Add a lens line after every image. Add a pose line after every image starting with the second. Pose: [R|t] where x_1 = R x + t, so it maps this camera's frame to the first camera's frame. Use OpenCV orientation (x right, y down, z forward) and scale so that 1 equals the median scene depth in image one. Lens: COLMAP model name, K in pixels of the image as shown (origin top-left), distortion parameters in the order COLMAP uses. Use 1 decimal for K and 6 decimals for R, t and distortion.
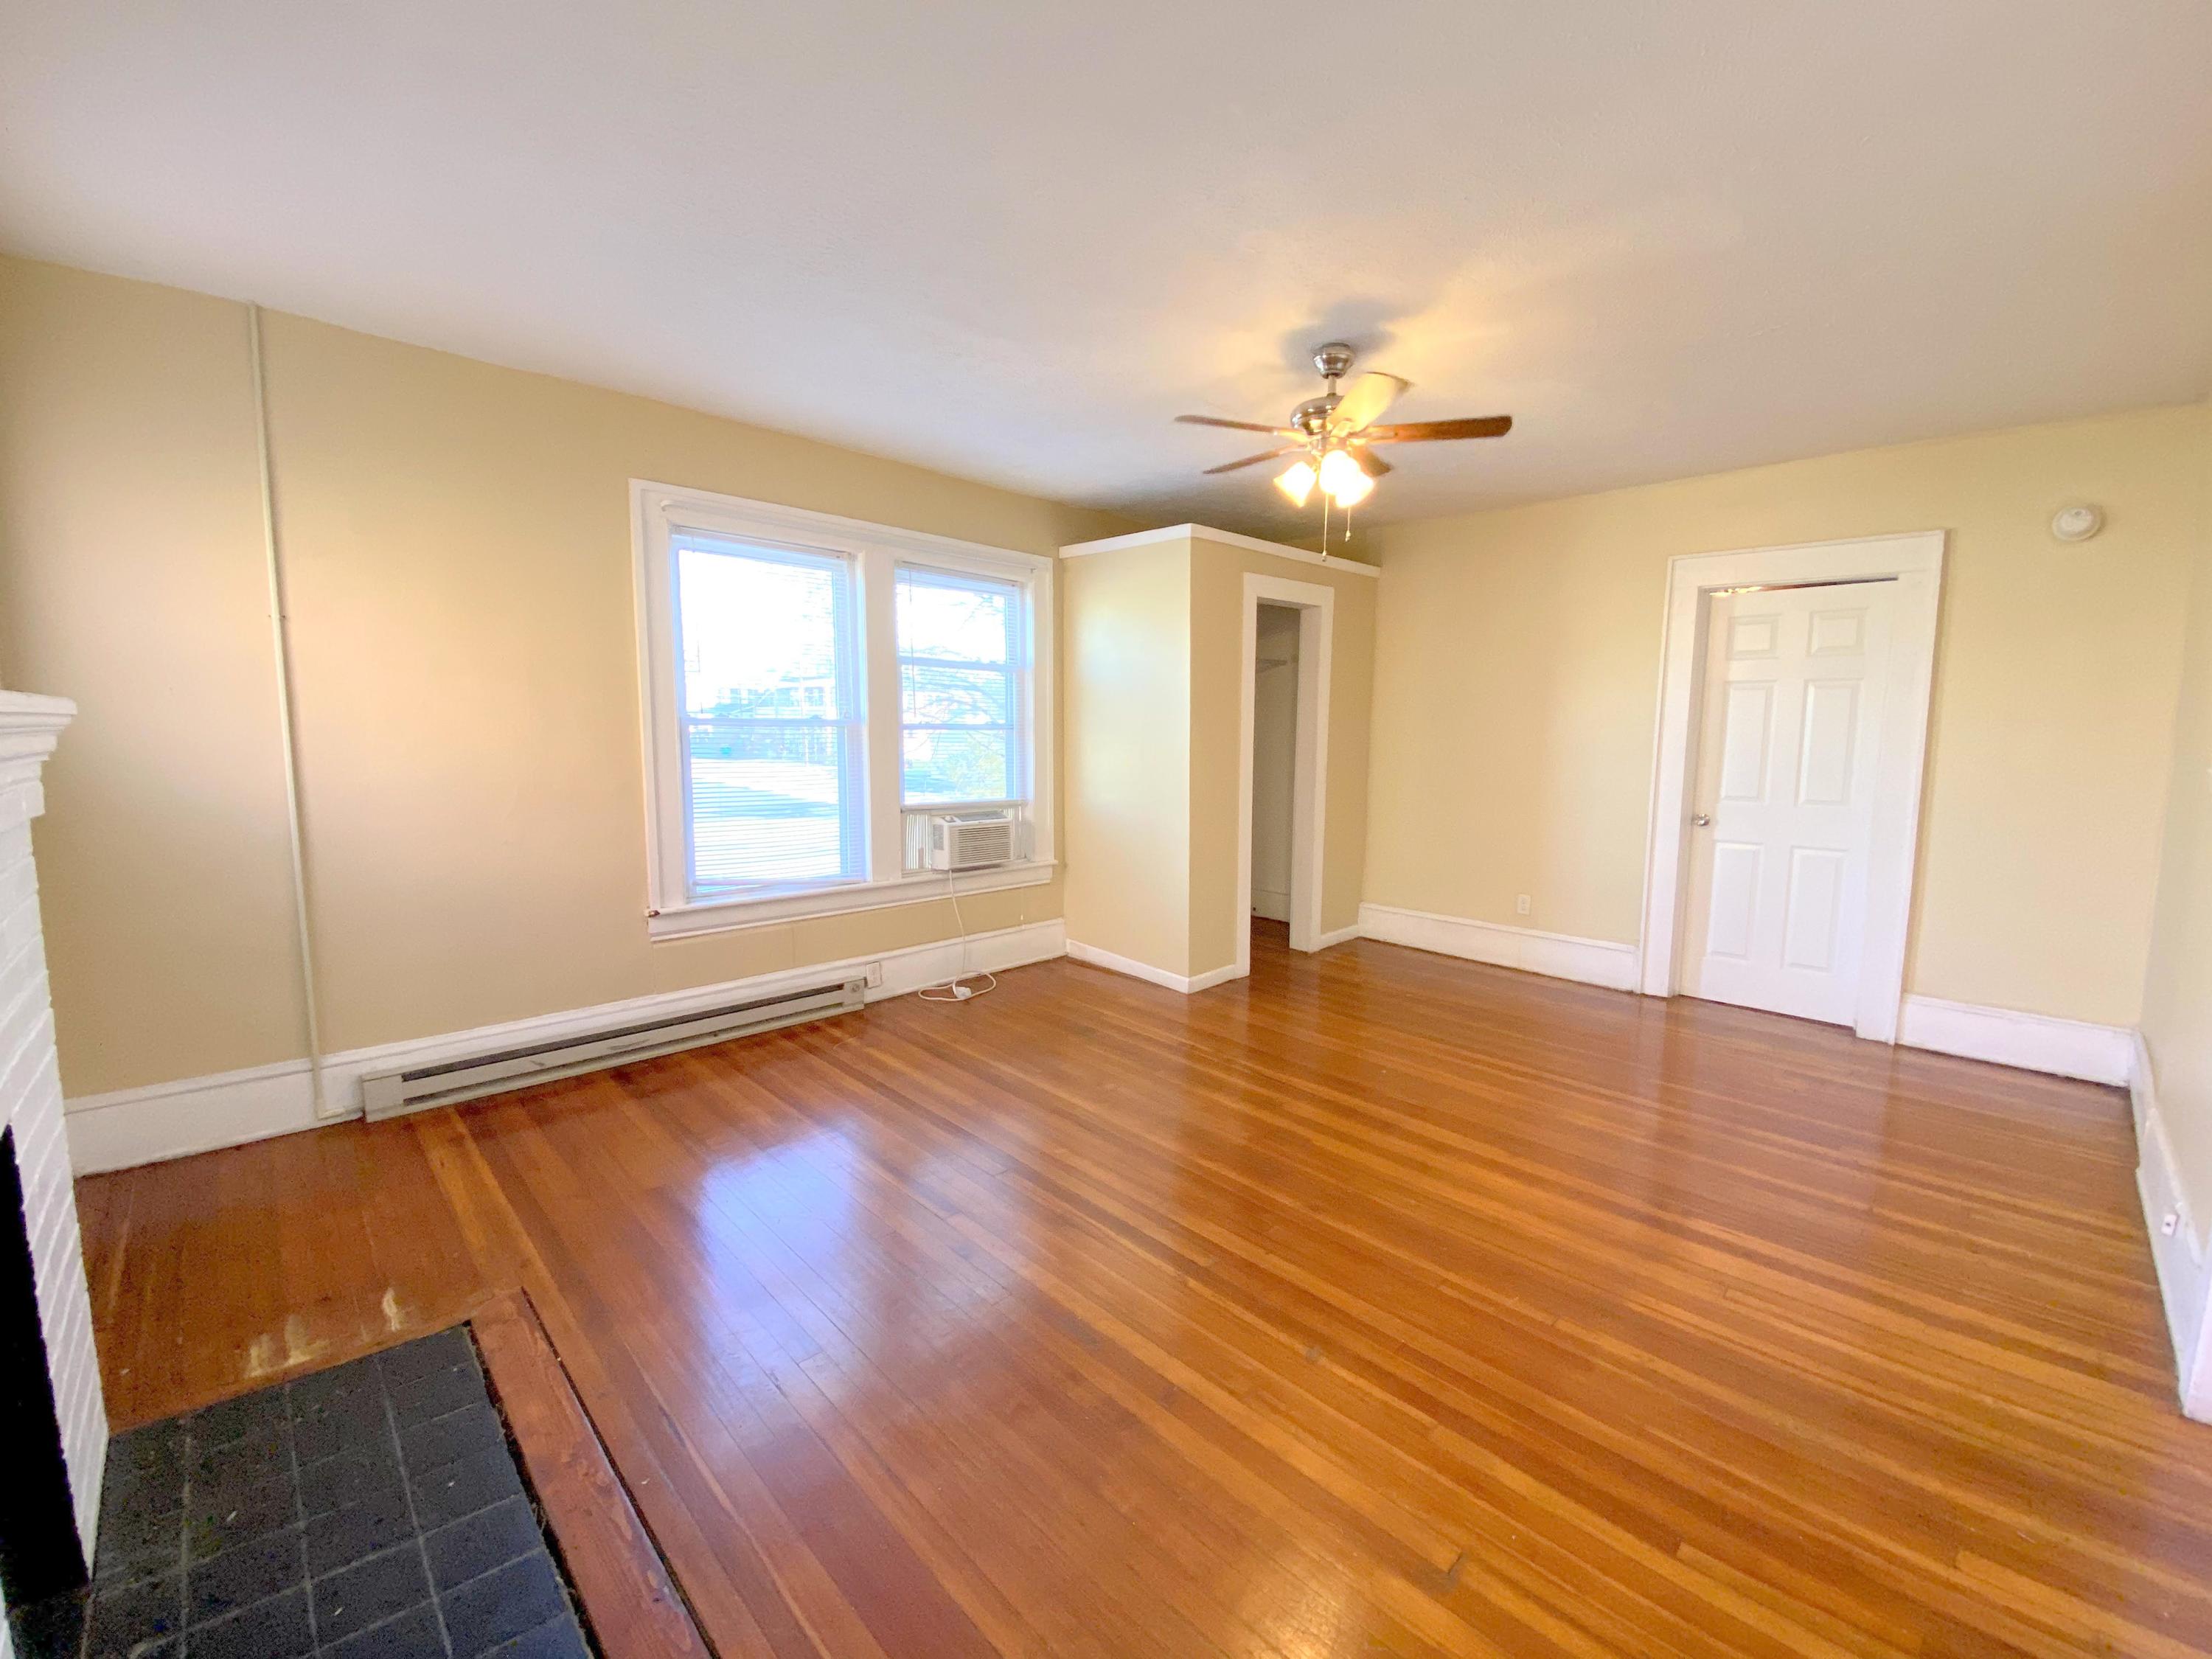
lens RADIAL K [[892.5, 0, 1115.4], [0, 892.5, 825.1], [0, 0, 1]] dist [0.020845, -0.014522]
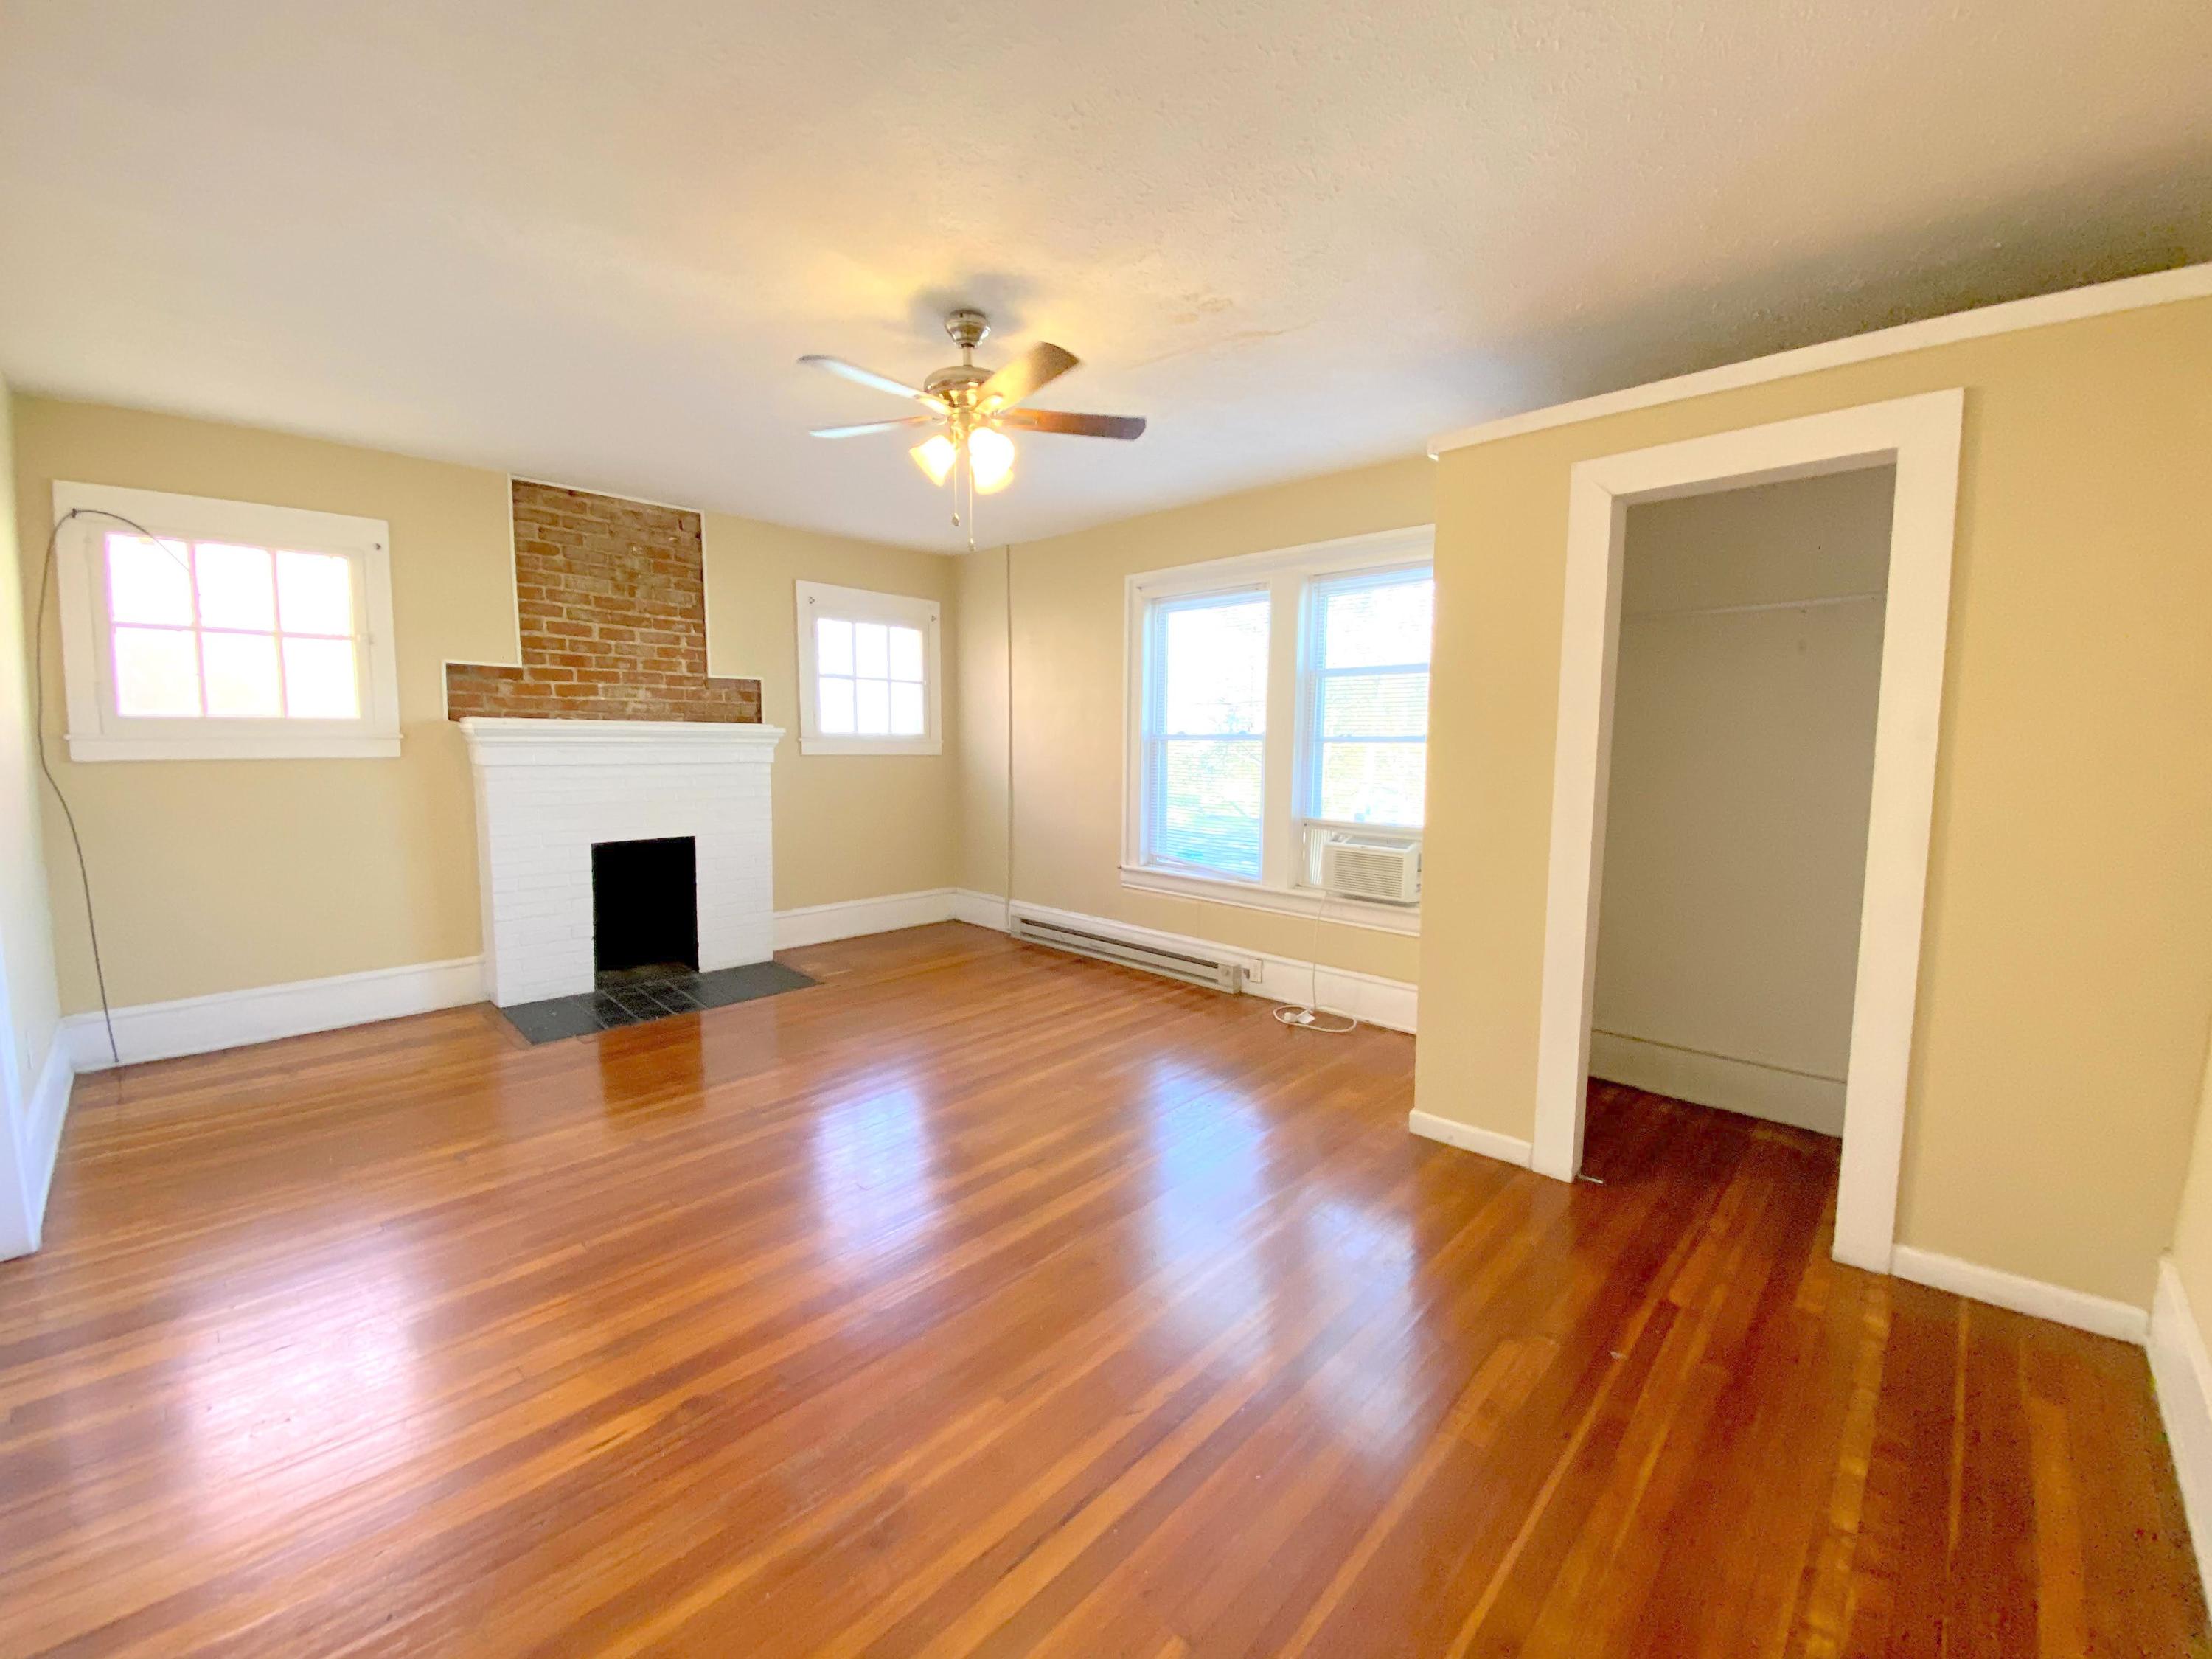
lens RADIAL K [[892.5, 0, 1099.6], [0, 892.5, 818.9], [0, 0, 1]] dist [0.020845, -0.014522]
pose [[0.025492, 0.081688, -0.996332, 0.833075], [-0.120319, 0.989661, 0.078063, -0.078964], [0.992408, 0.117887, 0.035057, 0.806697]]
